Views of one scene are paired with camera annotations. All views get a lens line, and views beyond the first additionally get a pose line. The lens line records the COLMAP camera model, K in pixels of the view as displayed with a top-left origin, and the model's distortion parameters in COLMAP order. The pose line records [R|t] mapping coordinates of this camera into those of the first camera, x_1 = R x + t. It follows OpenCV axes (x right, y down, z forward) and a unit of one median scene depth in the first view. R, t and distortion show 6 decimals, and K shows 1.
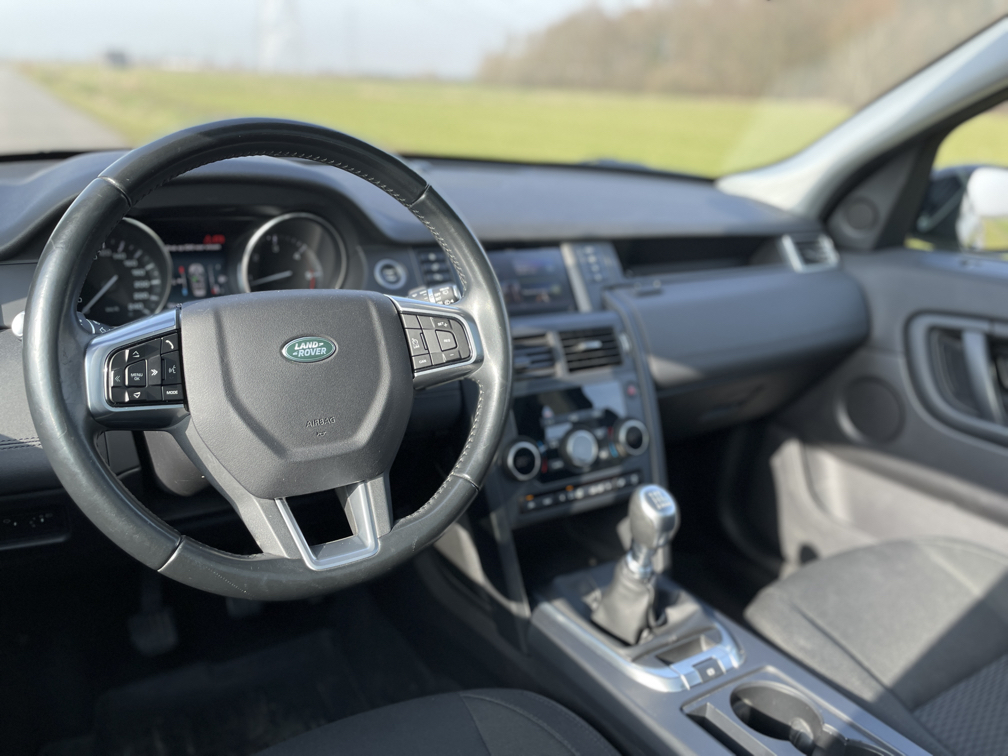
lens RADIAL K [[760.1, 0, 504.0], [0, 760.1, 378.0], [0, 0, 1]] dist [0.094210, -0.125609]
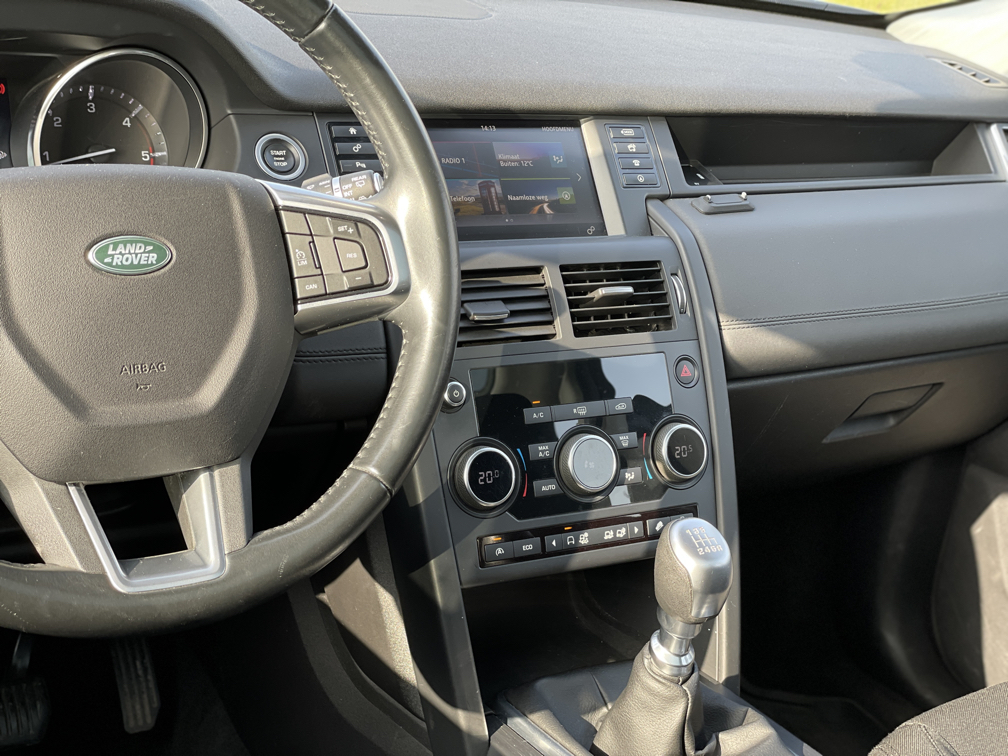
lens RADIAL K [[1505.6, 0, 508.2], [0, 1505.6, 373.3], [0, 0, 1]] dist [0.138798, -0.192638]
pose [[0.998991, 0.037940, -0.024051, 0.067821], [-0.038375, 0.999103, -0.017921, 0.050421], [0.023349, 0.018826, 0.999550, -0.186926]]
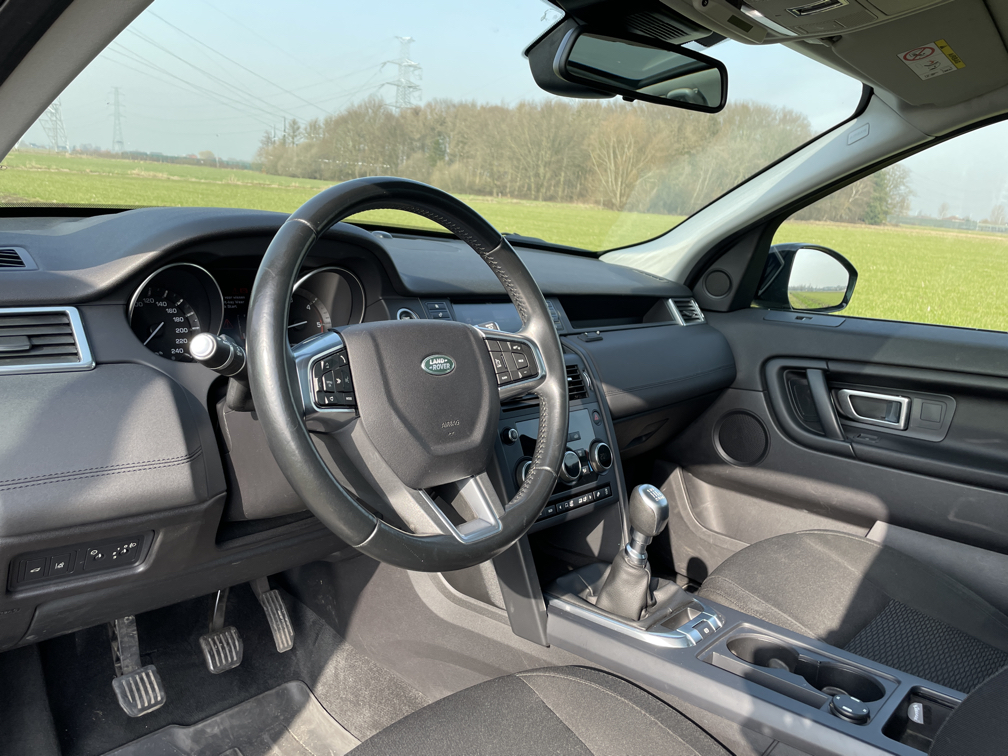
lens RADIAL K [[761.5, 0, 507.2], [0, 761.5, 385.0], [0, 0, 1]] dist [0.094851, -0.125535]
pose [[0.962697, -0.032023, 0.268679, -0.329941], [0.058928, 0.993951, -0.092679, 0.078792], [-0.264086, 0.105055, 0.958761, -0.130293]]
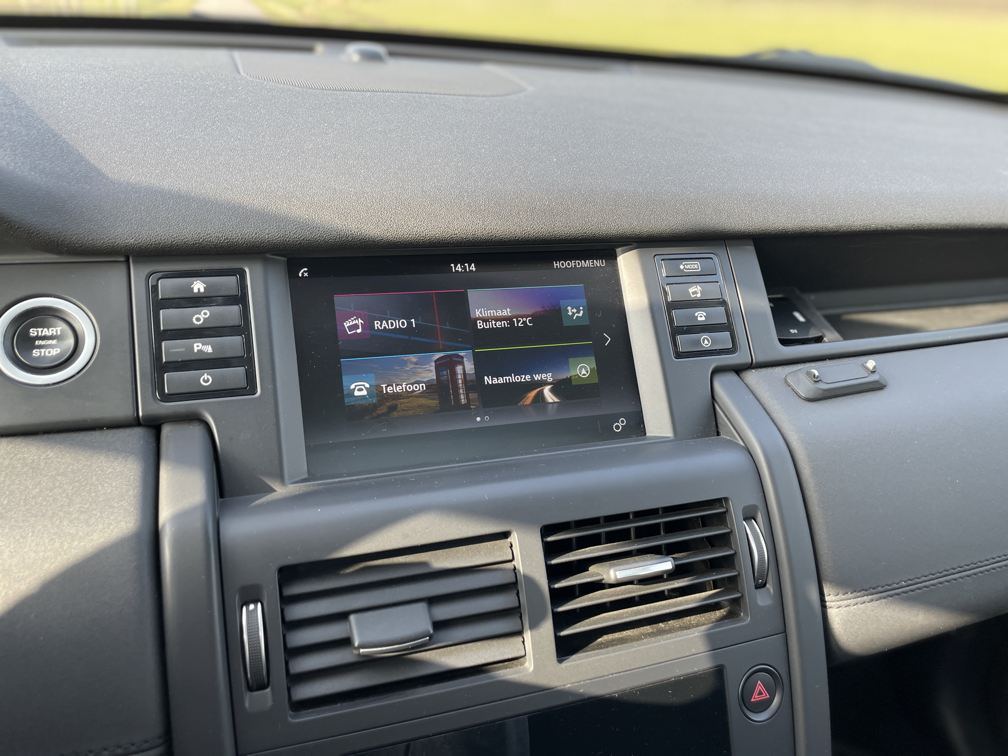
lens RADIAL K [[760.1, 0, 504.0], [0, 760.1, 378.0], [0, 0, 1]] dist [0.094210, -0.125609]
pose [[0.971708, 0.093752, -0.216779, 0.134339], [-0.073770, 0.992397, 0.098518, -0.176110], [0.224368, -0.079739, 0.971237, 0.741214]]
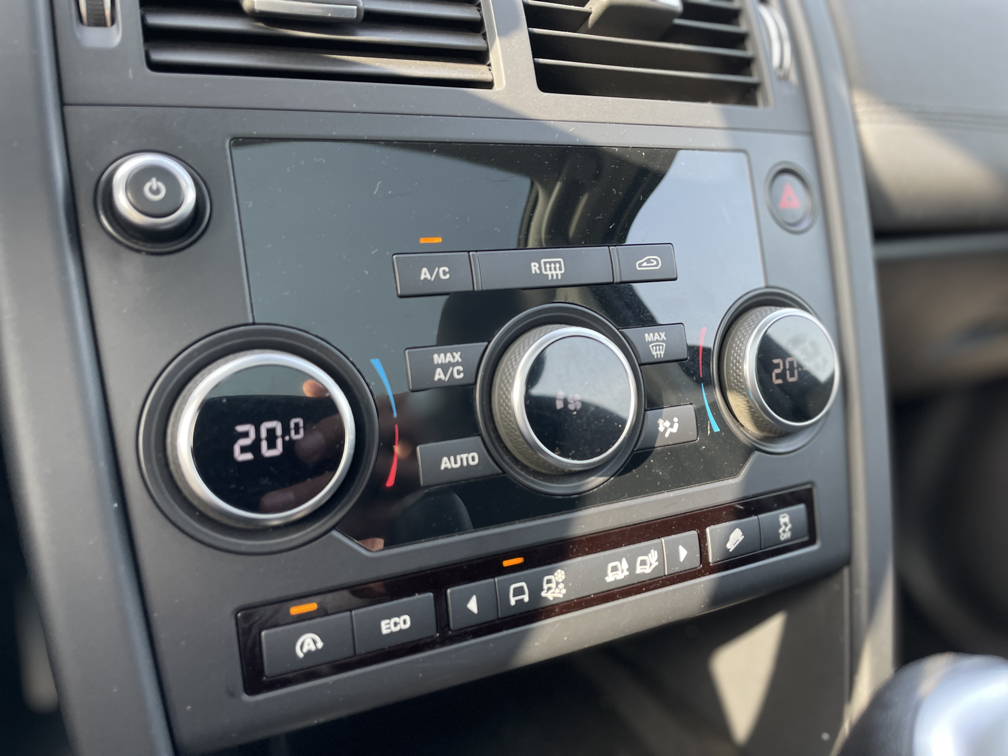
lens RADIAL K [[760.1, 0, 504.0], [0, 760.1, 378.0], [0, 0, 1]] dist [0.094210, -0.125609]
pose [[0.992702, 0.044762, -0.111982, 0.114822], [-0.040381, 0.998339, 0.041093, 0.084322], [0.113635, -0.036272, 0.992860, 0.822096]]
